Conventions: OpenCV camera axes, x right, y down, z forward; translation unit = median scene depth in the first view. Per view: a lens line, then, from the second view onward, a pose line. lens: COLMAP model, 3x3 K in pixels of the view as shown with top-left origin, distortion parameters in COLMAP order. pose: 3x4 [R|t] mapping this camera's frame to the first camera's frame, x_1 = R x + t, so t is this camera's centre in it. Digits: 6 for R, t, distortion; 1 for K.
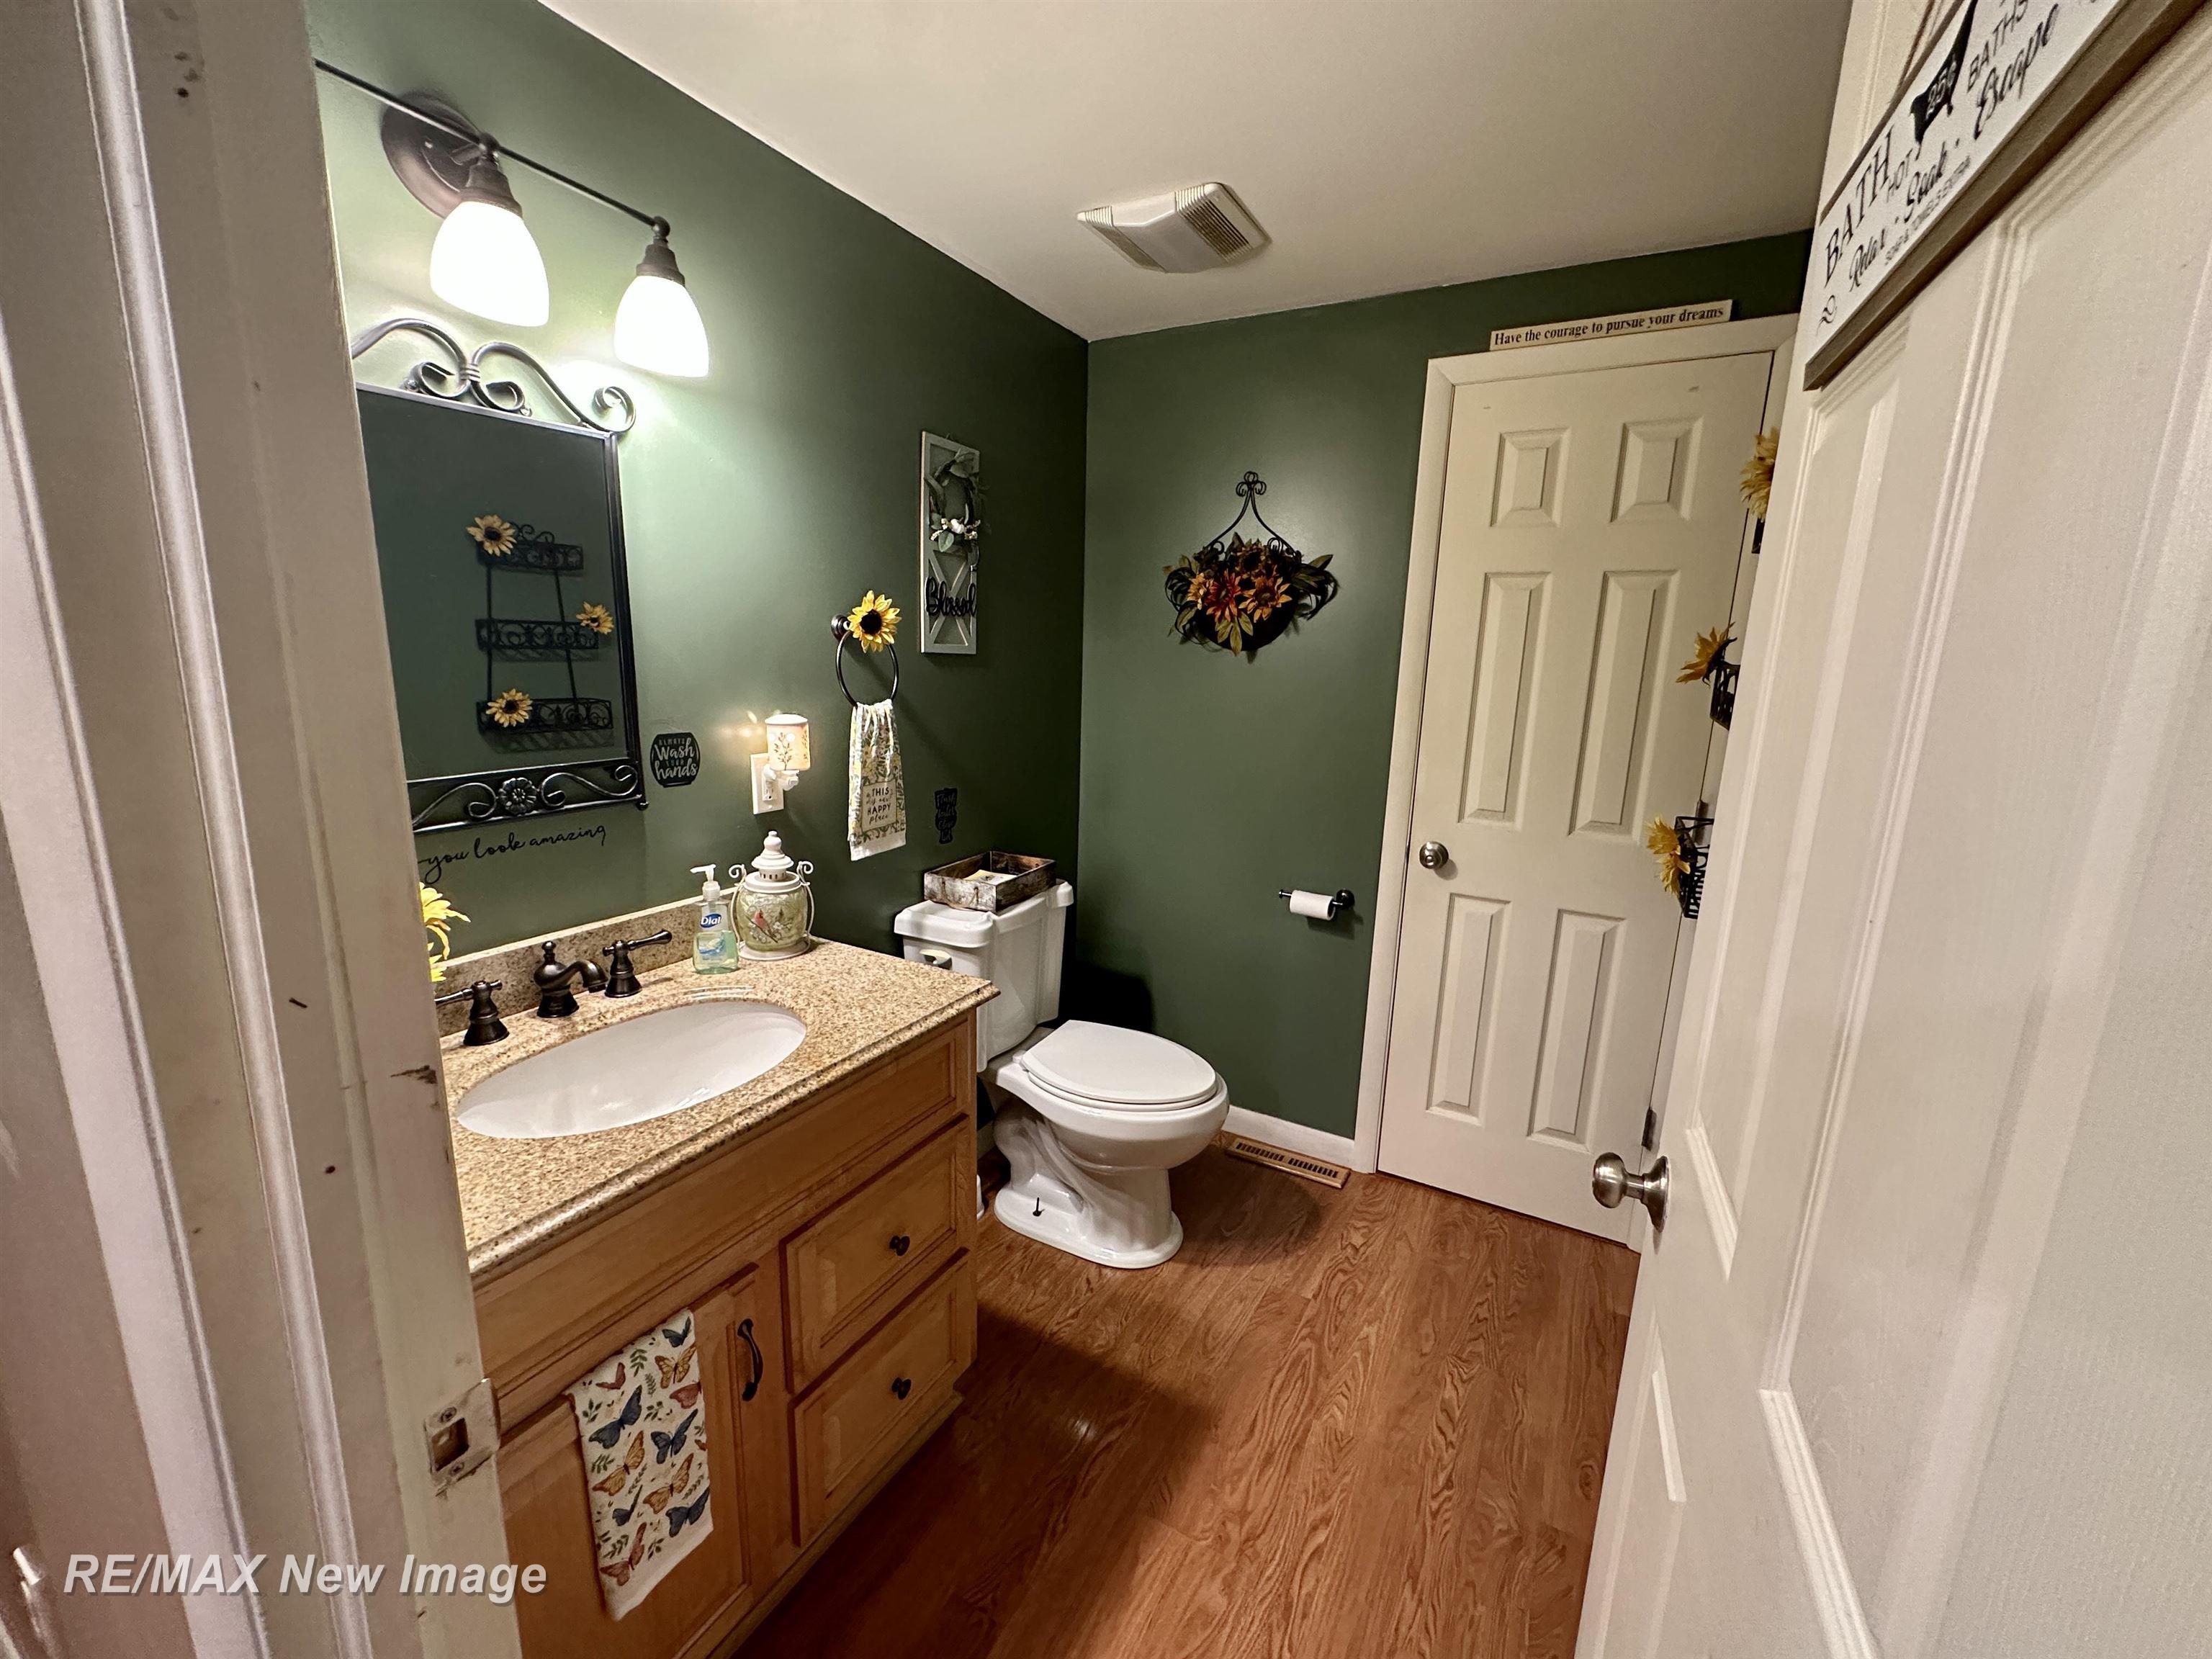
lens RADIAL K [[888.8, 0, 1108.1], [0, 888.8, 828.5], [0, 0, 1]] dist [-0.001800, -0.000471]
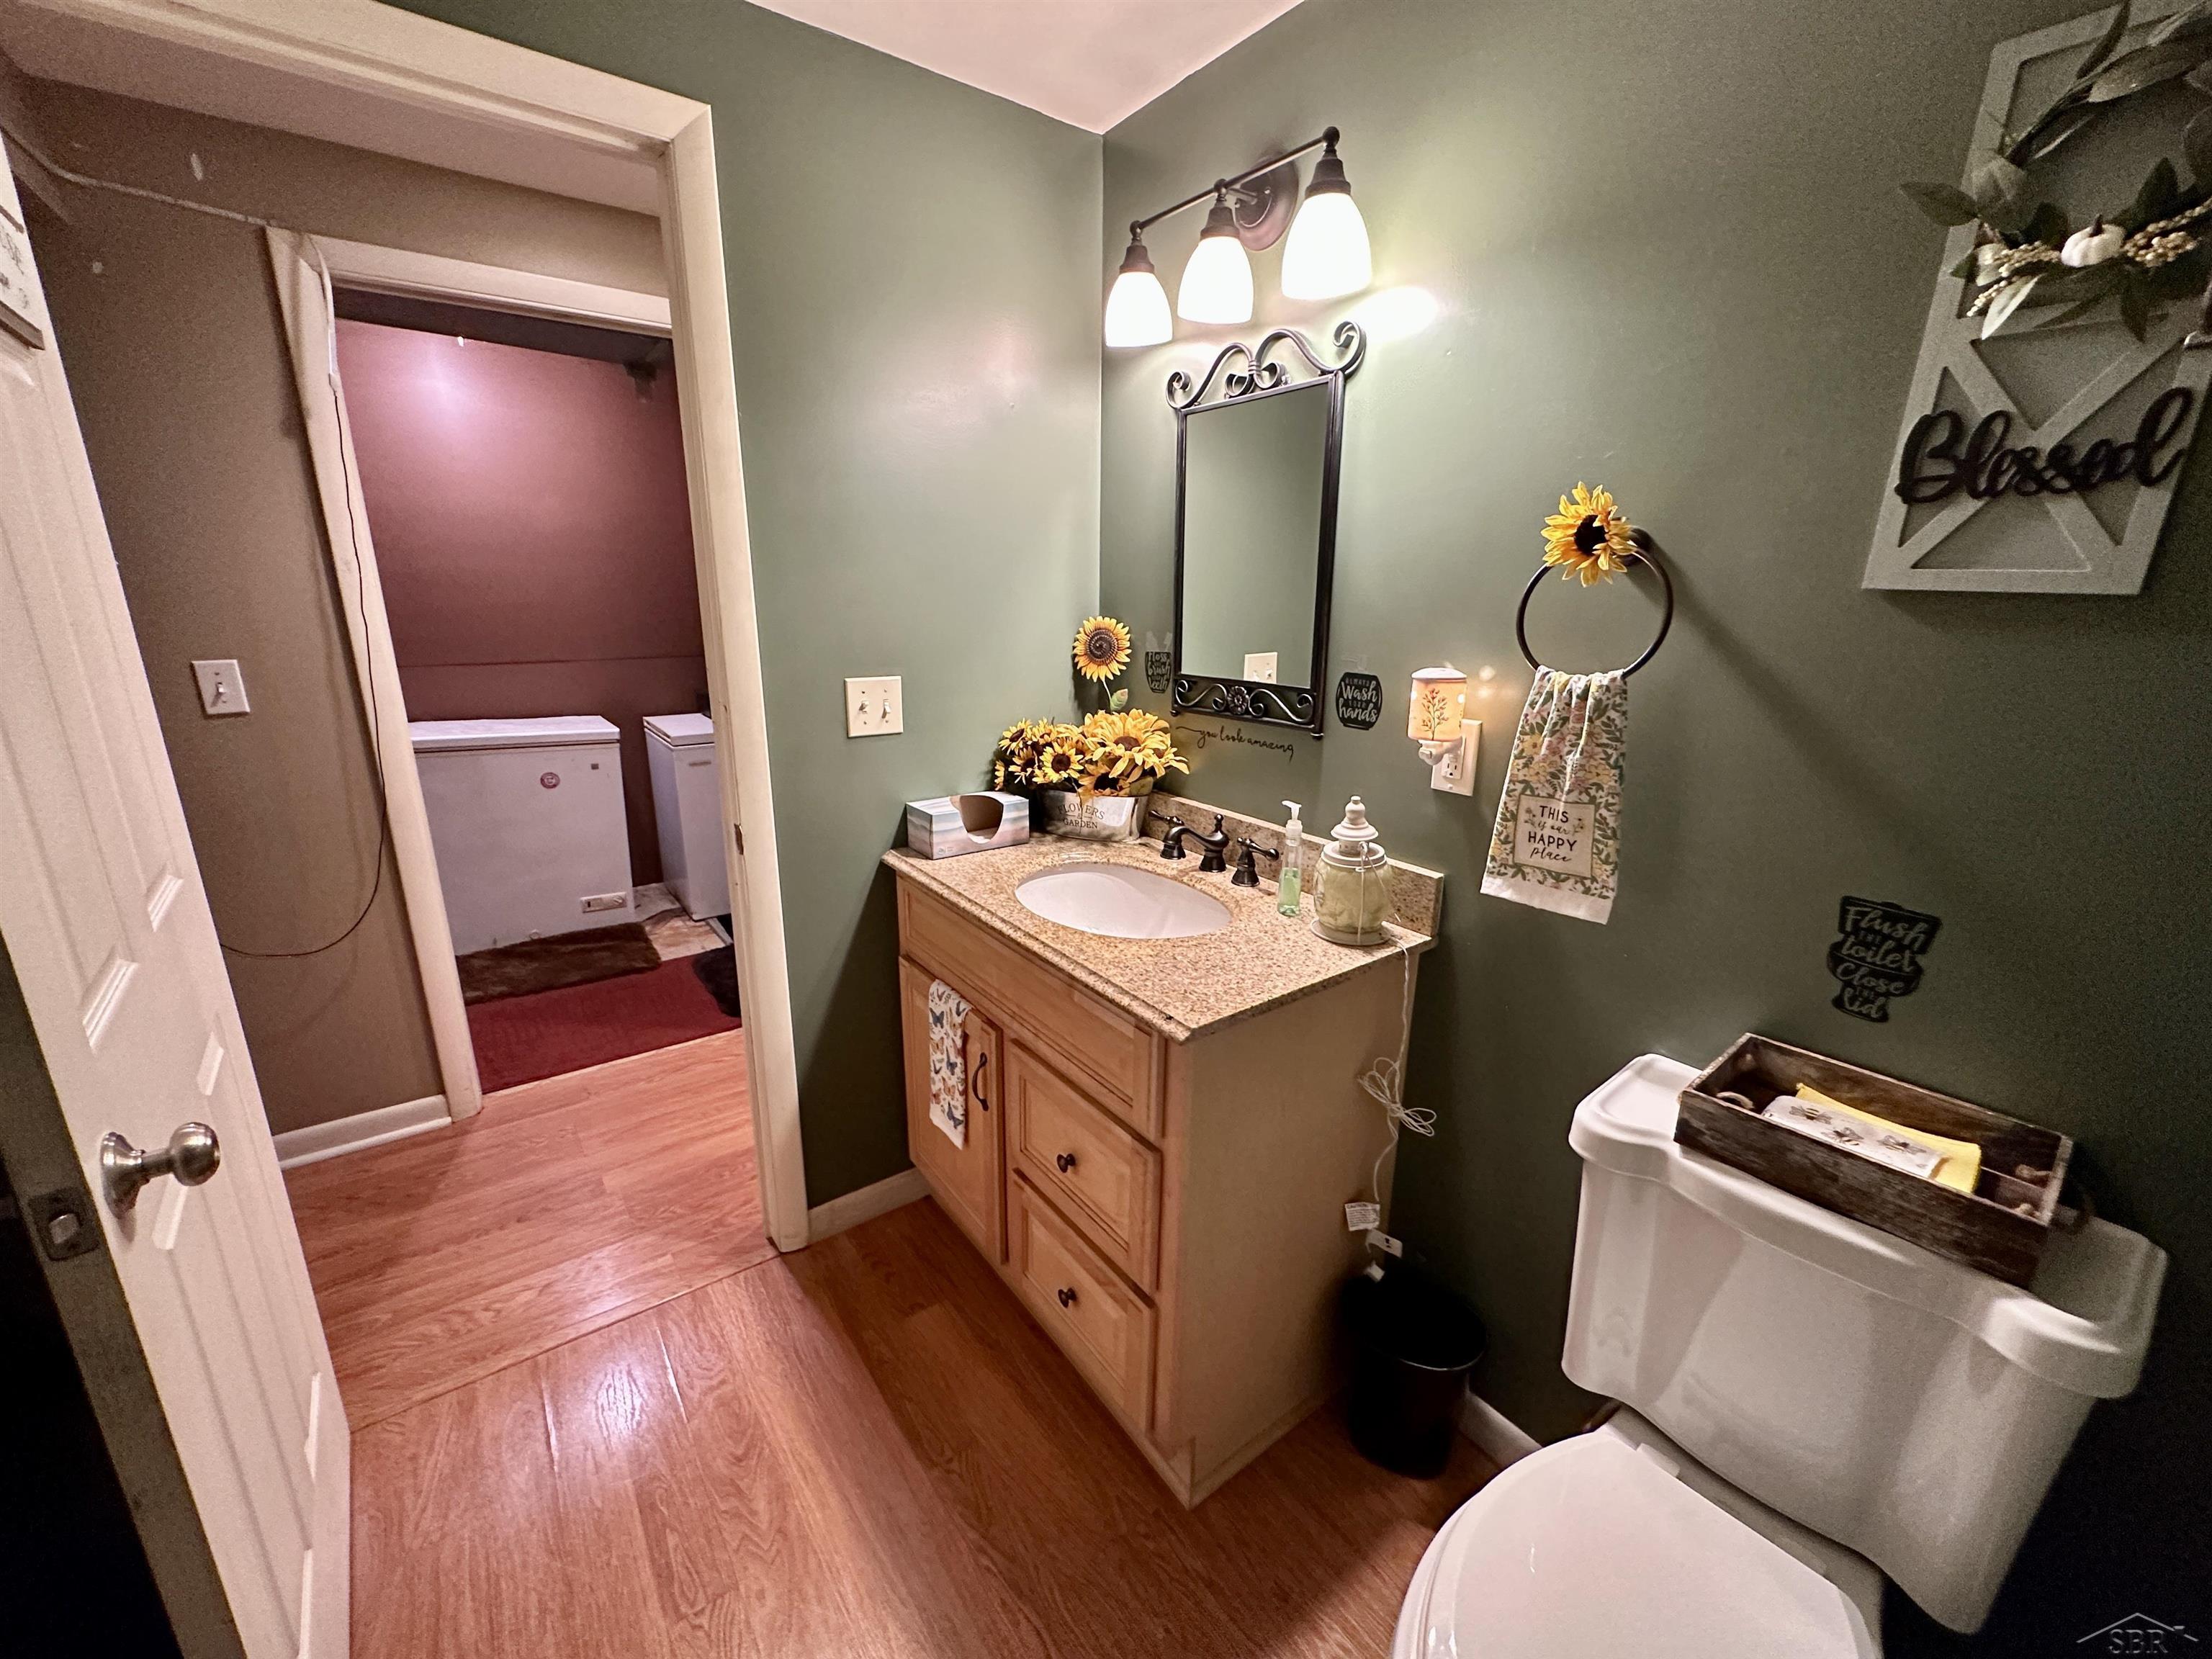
lens RADIAL K [[888.8, 0, 1108.1], [0, 888.8, 828.5], [0, 0, 1]] dist [-0.001800, -0.000471]
pose [[-0.408942, 0.204695, -0.889307, 0.503331], [-0.209349, 0.927485, 0.309750, -0.188176], [0.888223, 0.312845, -0.336435, 1.108899]]
